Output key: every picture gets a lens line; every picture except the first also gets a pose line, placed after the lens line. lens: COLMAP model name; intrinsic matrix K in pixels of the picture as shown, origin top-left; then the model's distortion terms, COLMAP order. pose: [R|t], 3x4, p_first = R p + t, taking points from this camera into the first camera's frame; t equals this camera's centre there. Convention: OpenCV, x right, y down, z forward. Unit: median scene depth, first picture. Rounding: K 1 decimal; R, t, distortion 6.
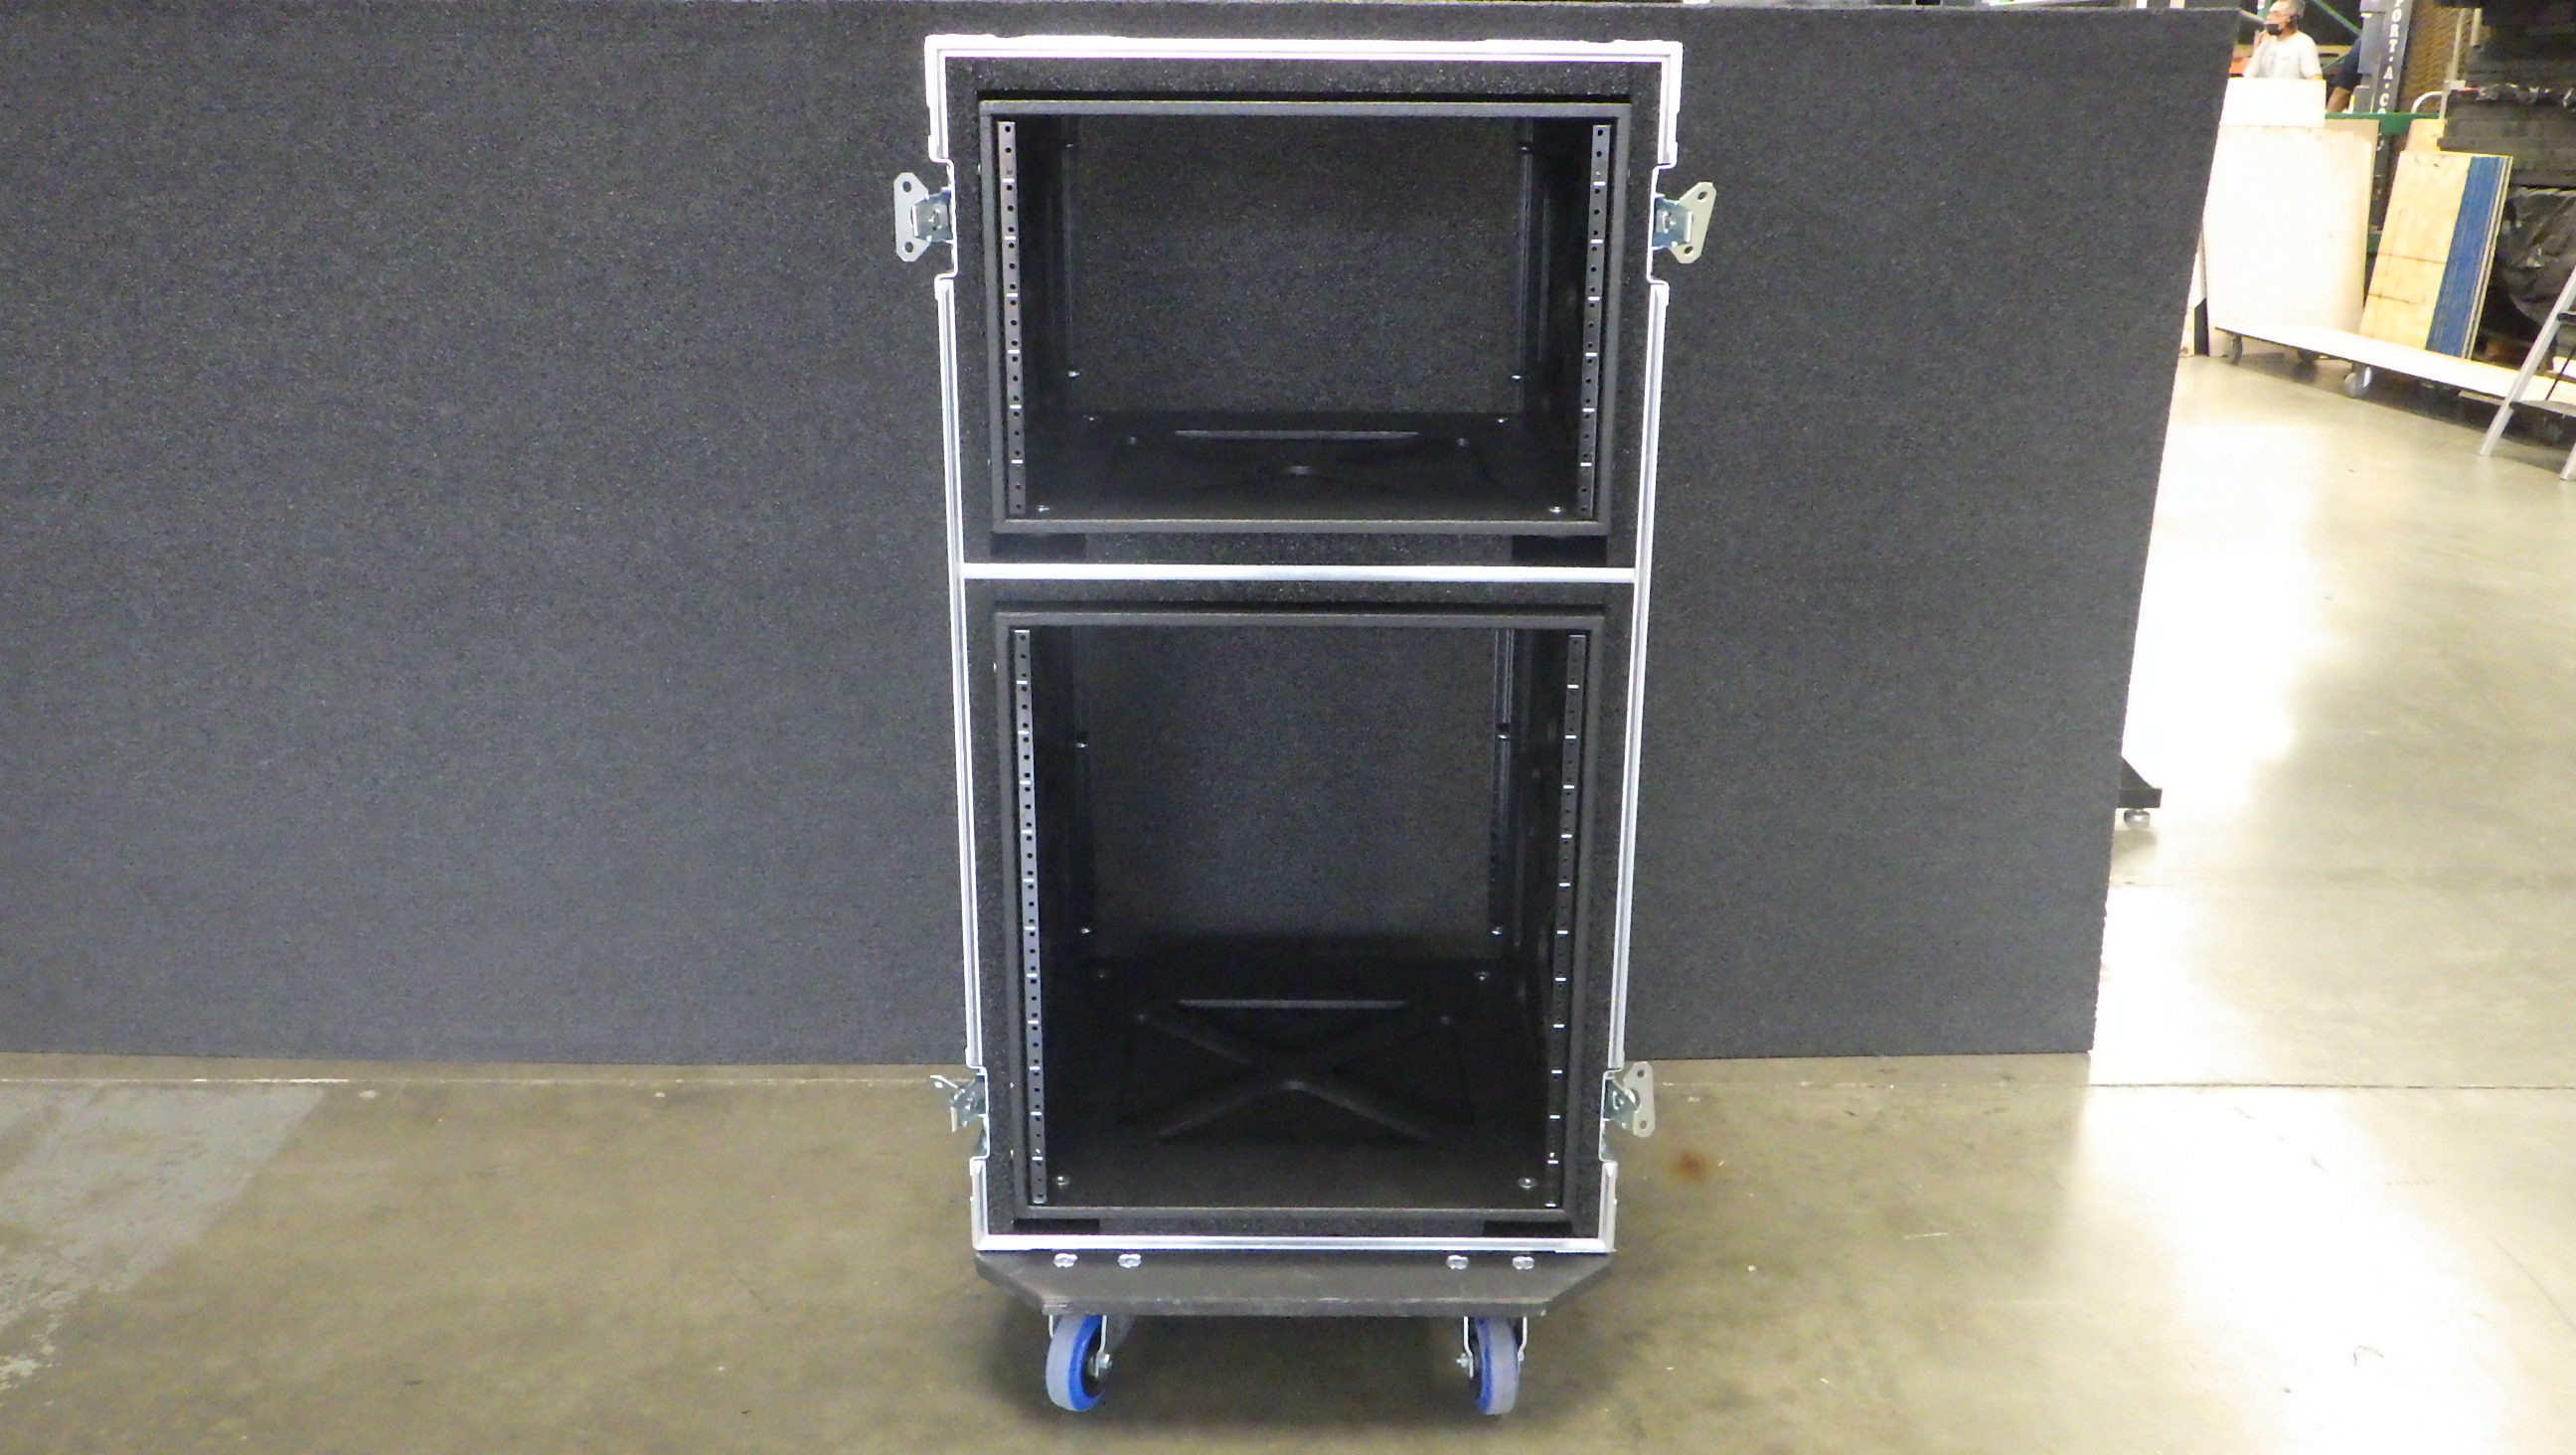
lens RADIAL K [[2162.7, 0, 1292.3], [0, 2162.7, 700.6], [0, 0, 1]] dist [-0.000736, 0.001733]
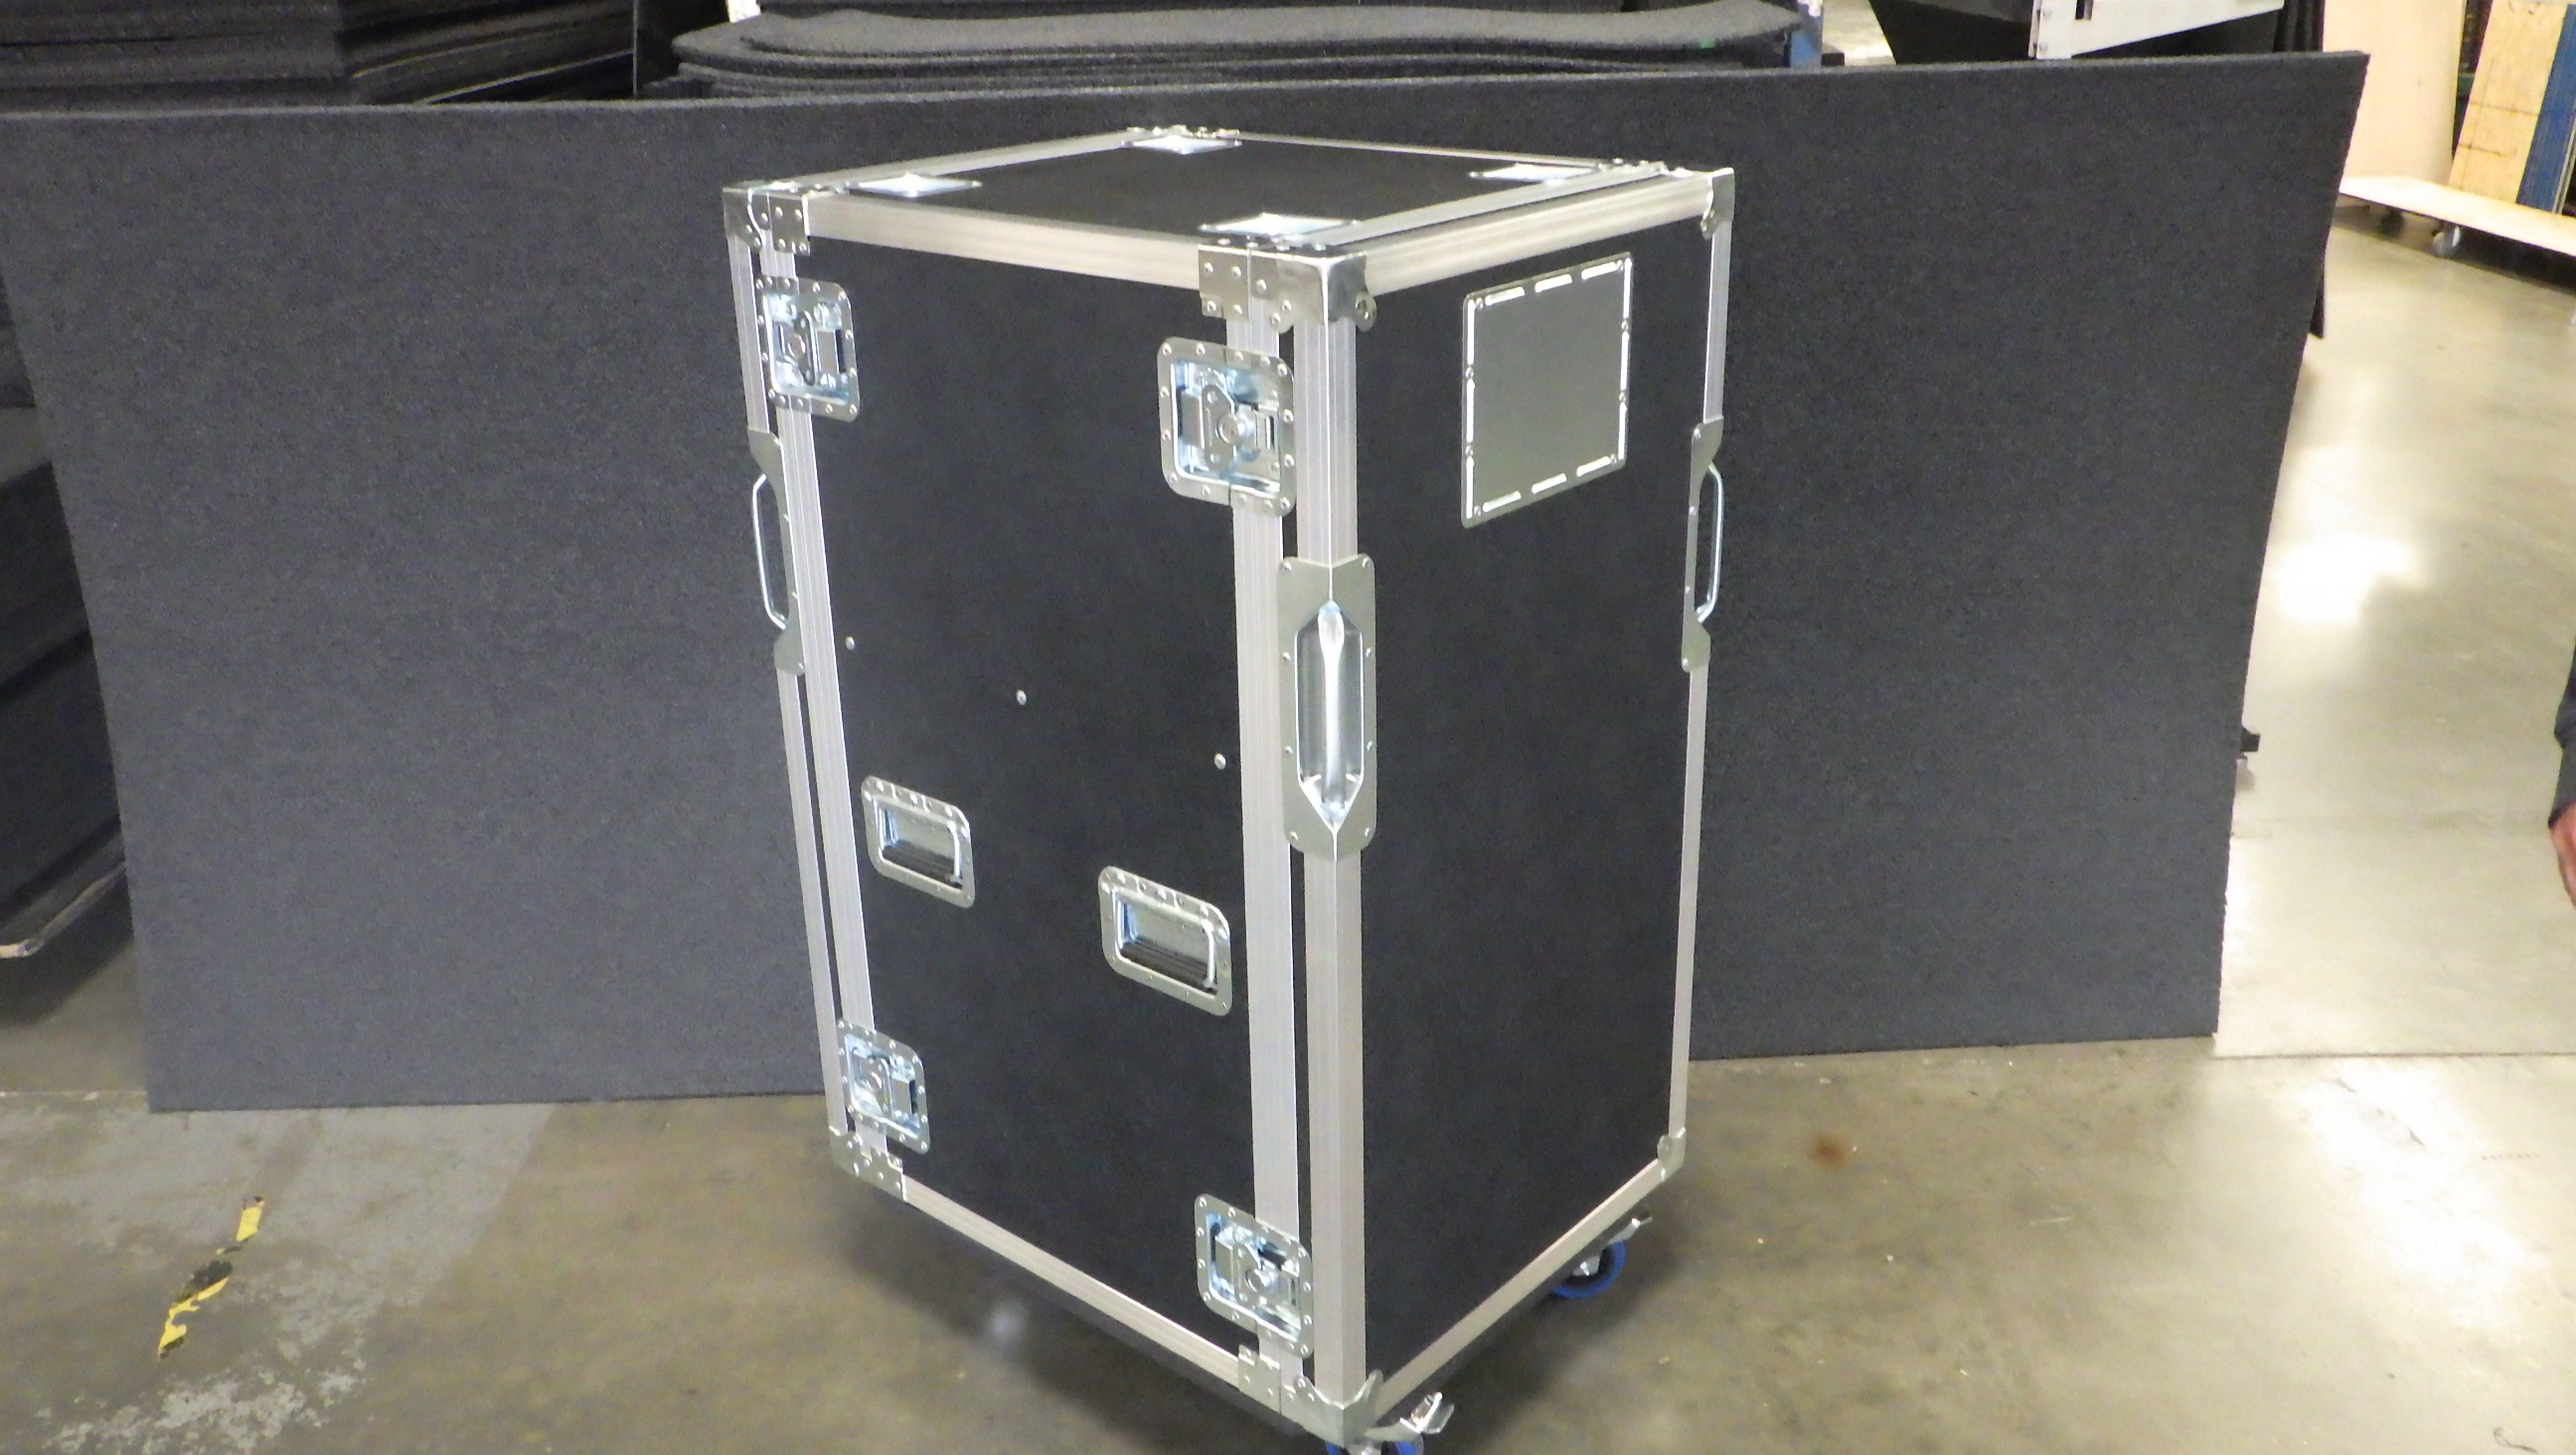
lens RADIAL K [[2162.7, 0, 1289.0], [0, 2162.7, 699.3], [0, 0, 1]] dist [-0.000736, 0.001733]
pose [[0.999341, -0.022678, -0.028348, -0.046295], [0.024855, 0.996570, 0.078933, -0.098189], [0.026460, -0.079585, 0.996477, -0.060408]]
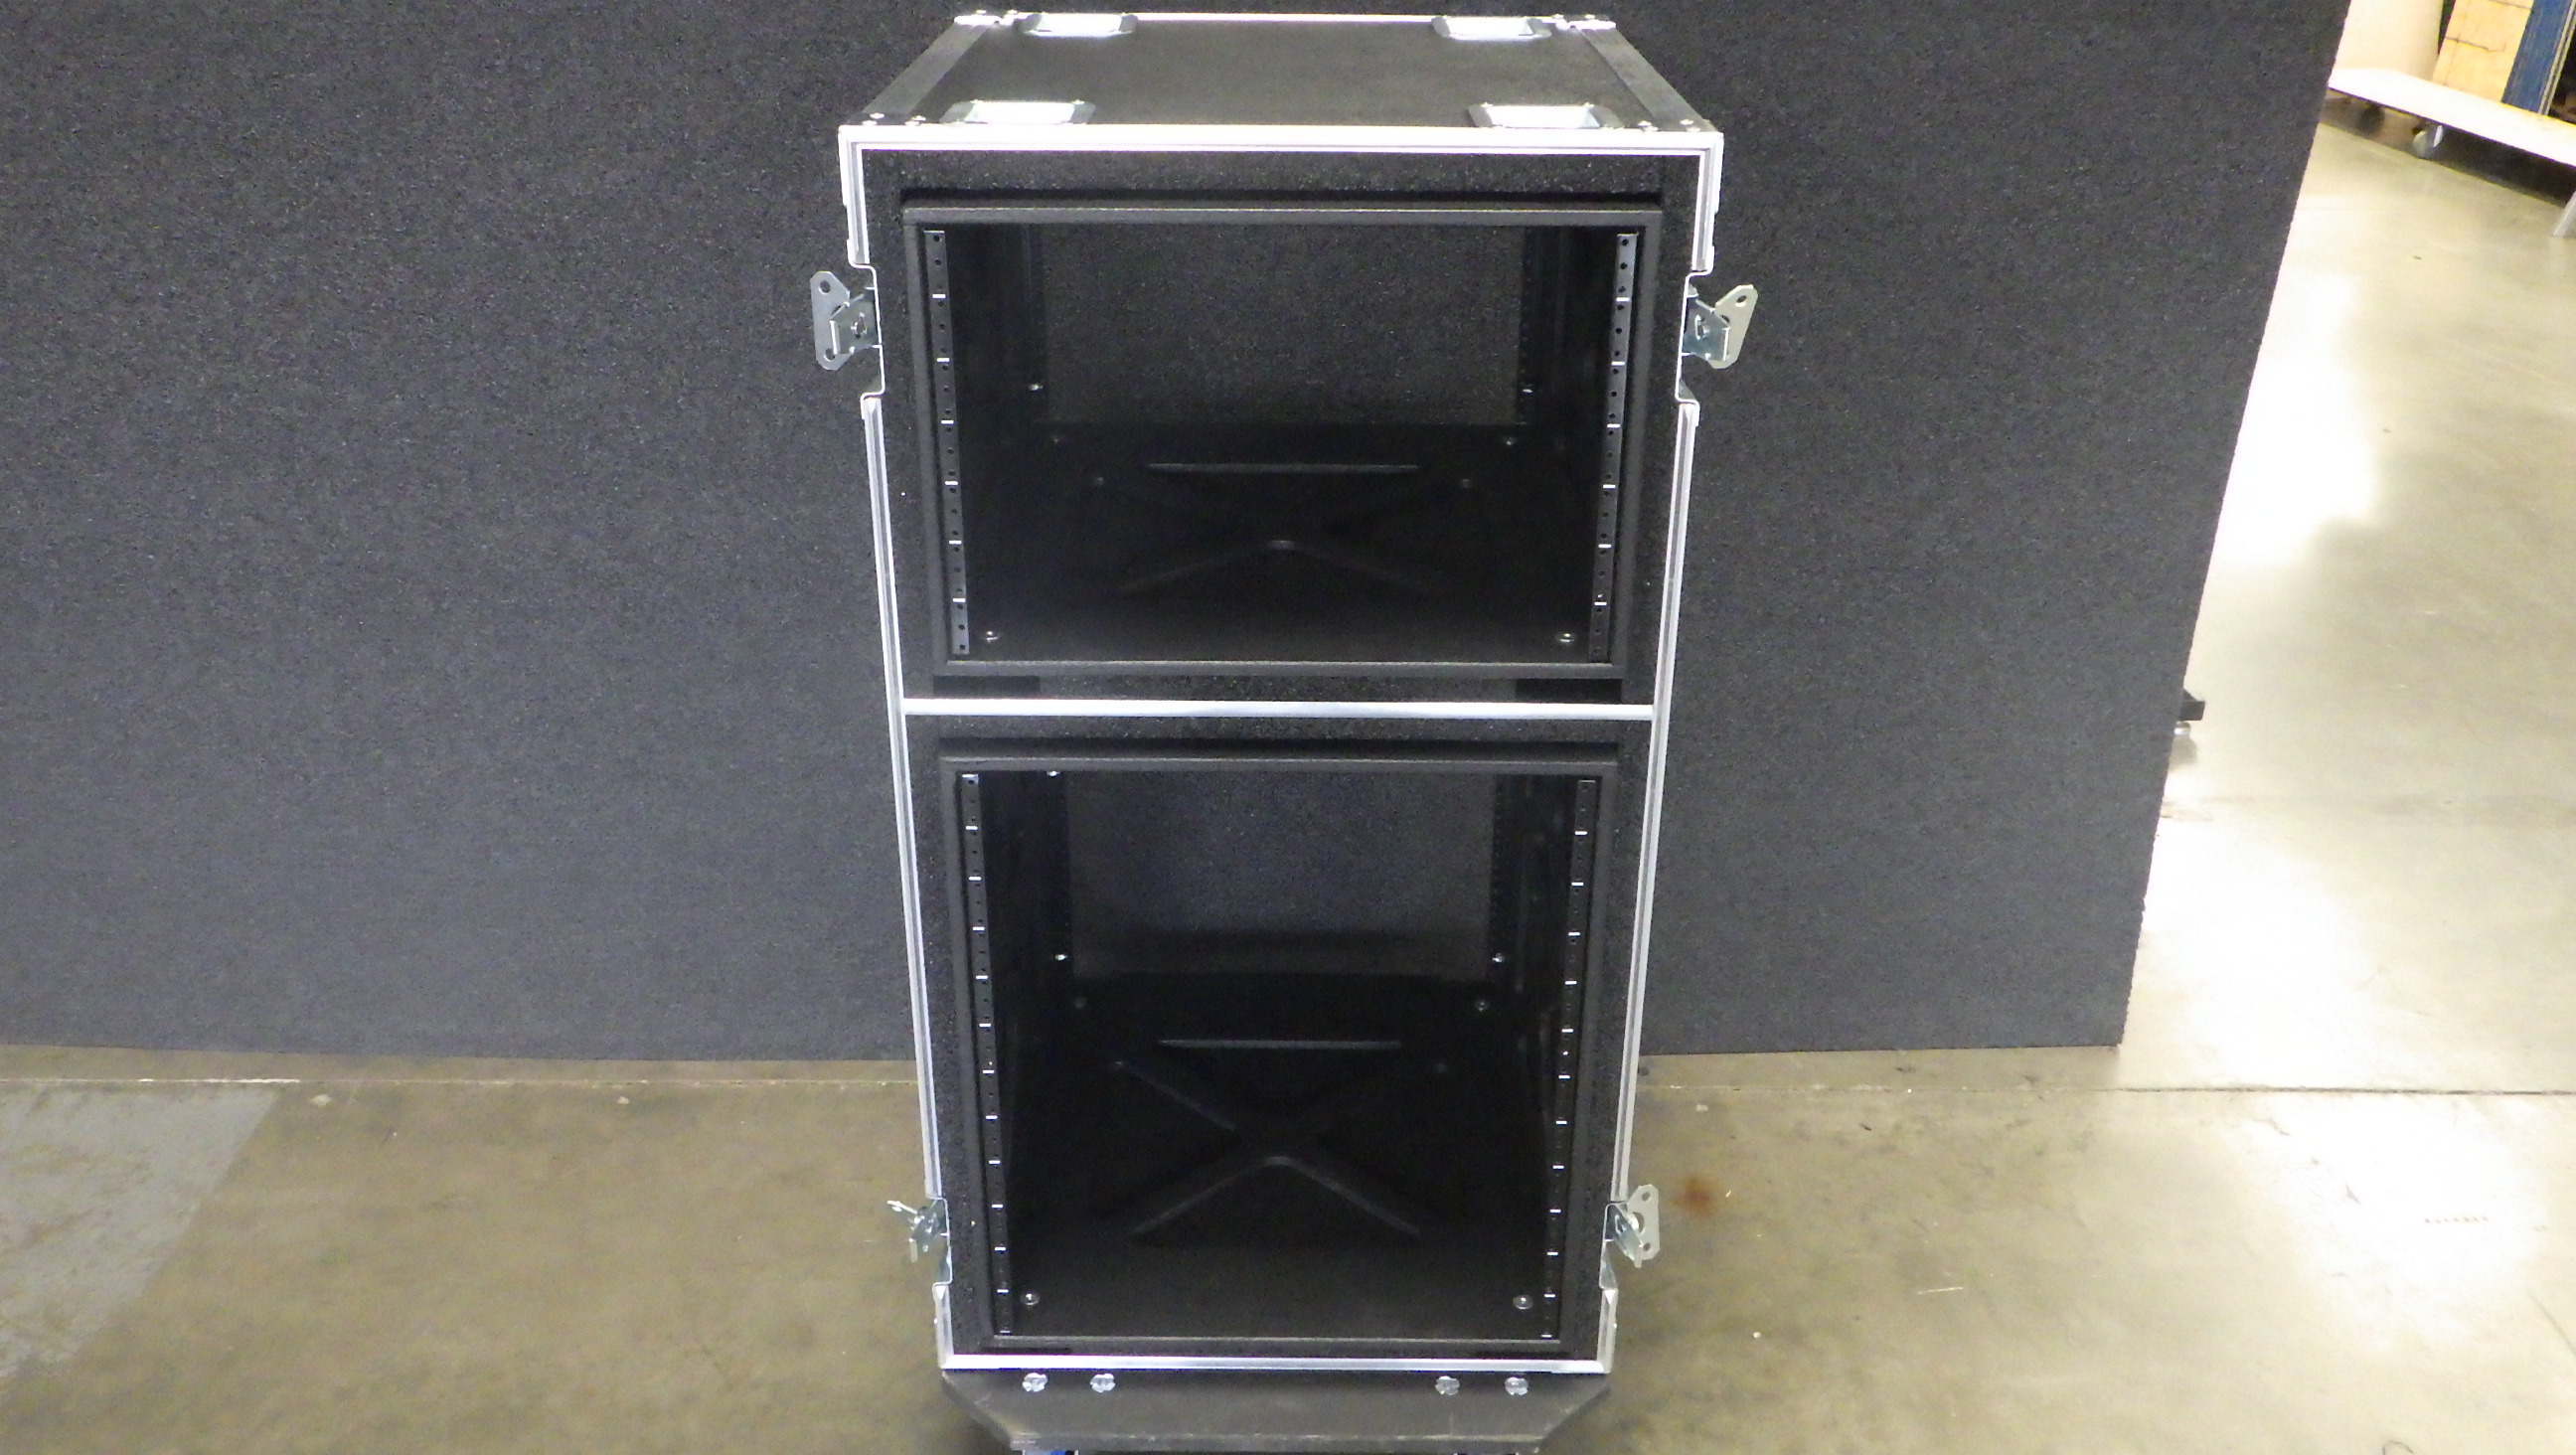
lens RADIAL K [[2162.7, 0, 1290.3], [0, 2162.7, 705.9], [0, 0, 1]] dist [-0.000736, 0.001733]
pose [[0.999968, 0.002399, -0.007590, 0.010759], [-0.001259, 0.989159, 0.146842, -0.136715], [0.007860, -0.146828, 0.989131, 0.081007]]
